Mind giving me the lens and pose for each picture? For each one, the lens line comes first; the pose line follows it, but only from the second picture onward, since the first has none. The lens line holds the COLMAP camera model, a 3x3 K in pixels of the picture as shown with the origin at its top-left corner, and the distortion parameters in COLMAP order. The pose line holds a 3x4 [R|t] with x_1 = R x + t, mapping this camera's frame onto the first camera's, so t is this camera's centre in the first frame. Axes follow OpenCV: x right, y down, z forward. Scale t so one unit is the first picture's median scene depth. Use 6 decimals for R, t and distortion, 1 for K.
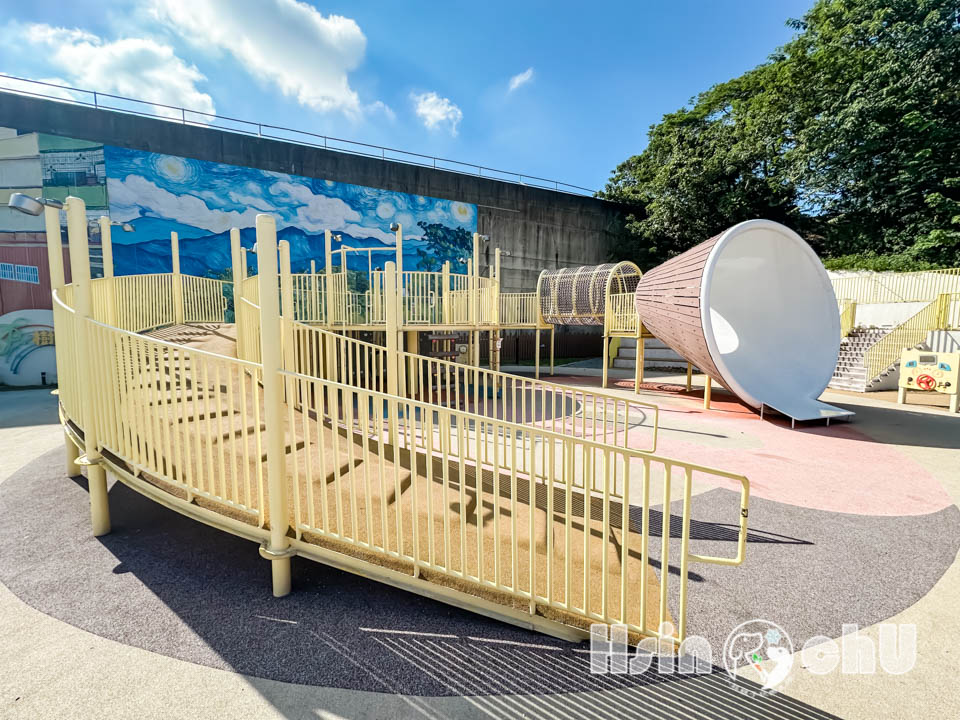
lens RADIAL K [[383.0, 0, 483.7], [0, 383.0, 355.5], [0, 0, 1]] dist [-0.003328, -0.000177]
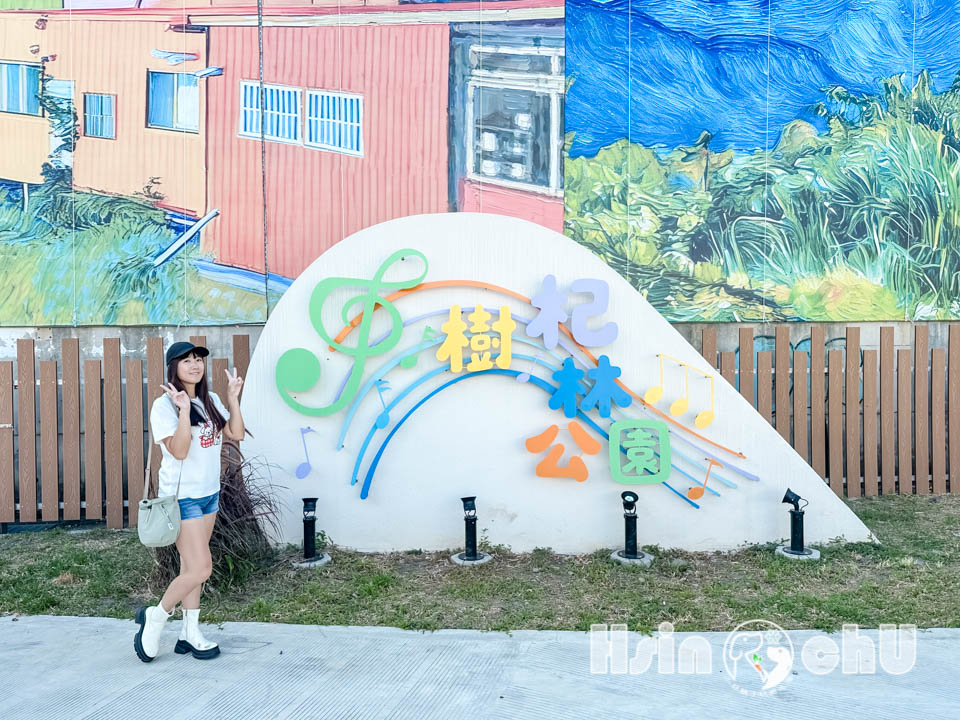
lens RADIAL K [[655.6, 0, 471.2], [0, 655.6, 375.5], [0, 0, 1]] dist [0.022340, -0.019630]
pose [[0.931587, 0.000062, -0.363518, -0.653447], [-0.014051, 0.999259, -0.035840, -0.007223], [0.363246, 0.038496, 0.930897, 0.415943]]
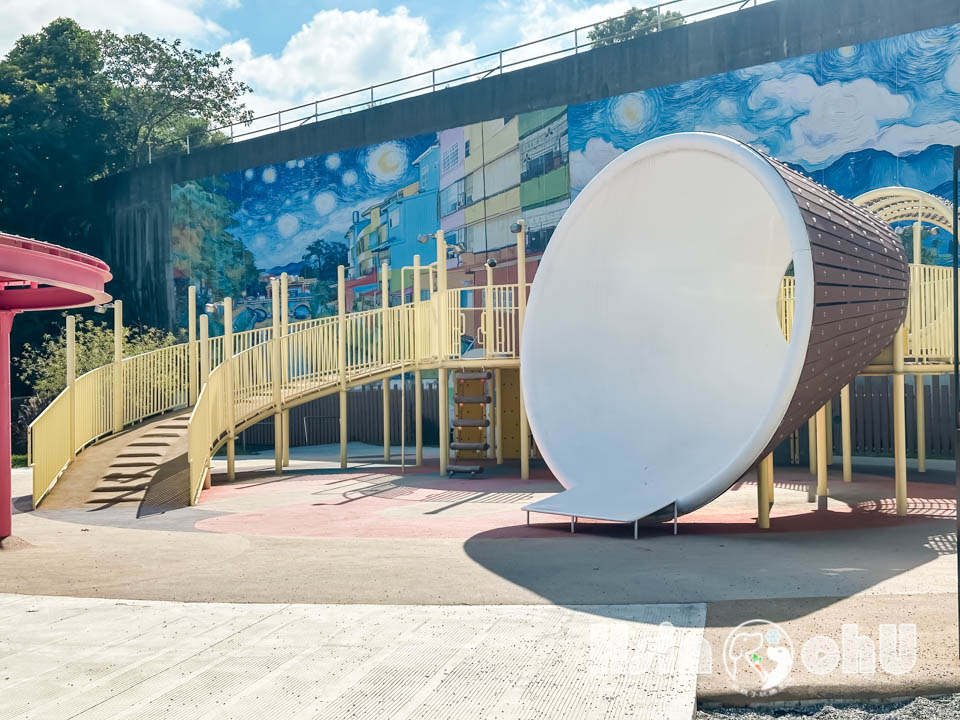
lens RADIAL K [[1333.9, 0, 478.8], [0, 1333.9, 359.5], [0, 0, 1]] dist [0.106136, 0.000000]
pose [[0.308773, -0.021264, -0.950898, 0.916484], [-0.059215, 0.997381, -0.041532, 0.010099], [0.949291, 0.069131, 0.306705, 0.101179]]
